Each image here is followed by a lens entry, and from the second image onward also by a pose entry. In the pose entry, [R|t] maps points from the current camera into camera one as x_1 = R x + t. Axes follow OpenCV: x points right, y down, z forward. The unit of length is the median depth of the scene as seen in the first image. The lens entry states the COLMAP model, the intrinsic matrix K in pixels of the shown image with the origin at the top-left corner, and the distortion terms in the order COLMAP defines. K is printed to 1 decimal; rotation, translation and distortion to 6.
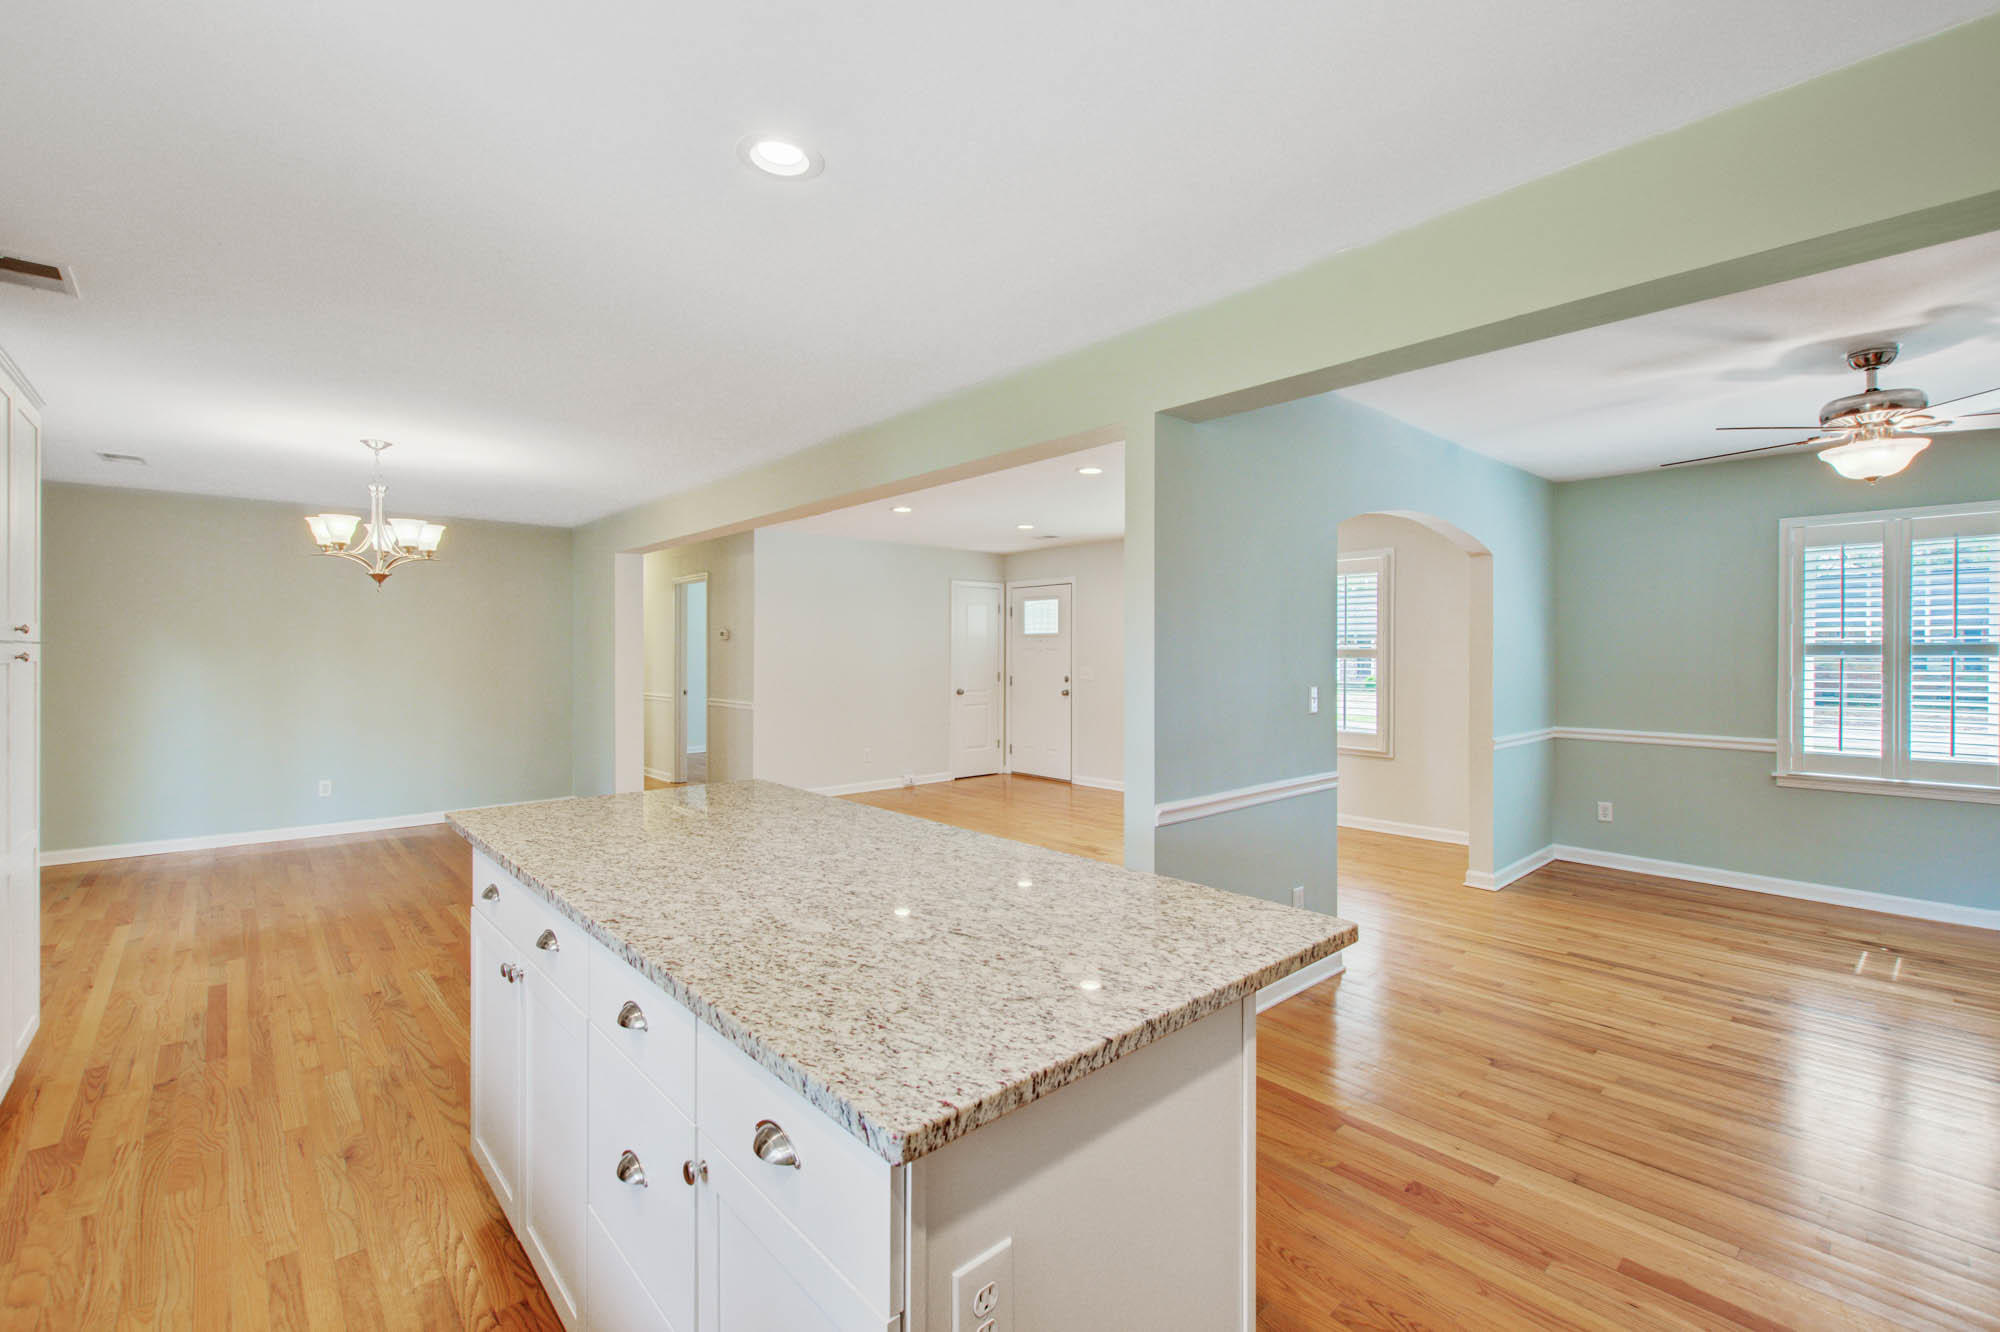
lens RADIAL K [[860.2, 0, 1018.5], [0, 860.2, 652.0], [0, 0, 1]] dist [0.005107, -0.002077]
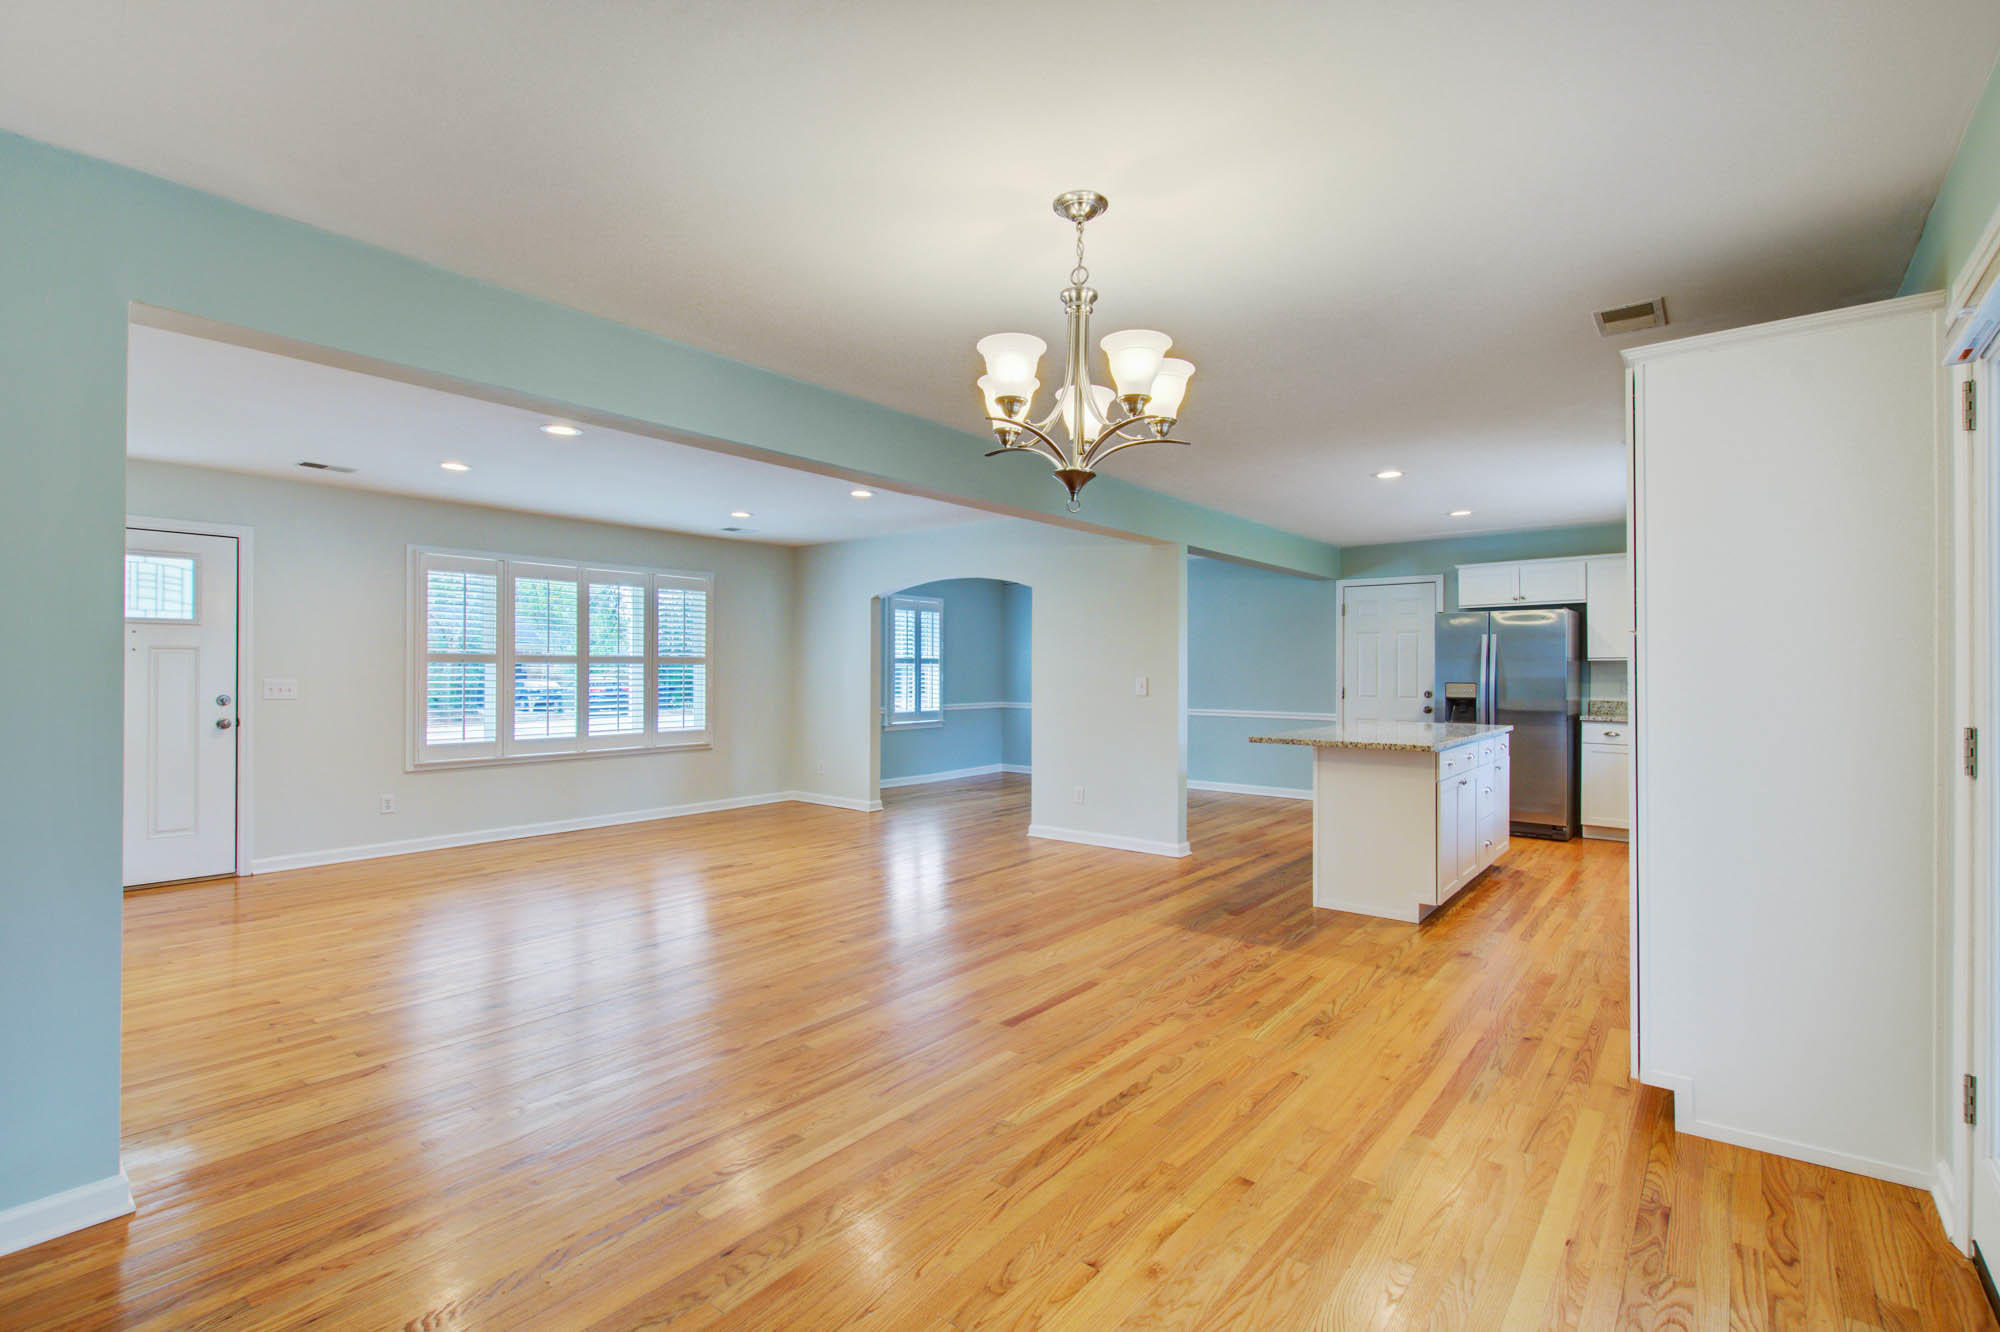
lens RADIAL K [[917.5, 0, 988.6], [0, 917.5, 666.2], [0, 0, 1]] dist [0.001490, -0.004526]
pose [[-0.142516, 0.004591, 0.989782, -1.201489], [-0.002513, 0.999984, -0.005000, 0.019274], [-0.989789, -0.003199, -0.142502, 1.087517]]
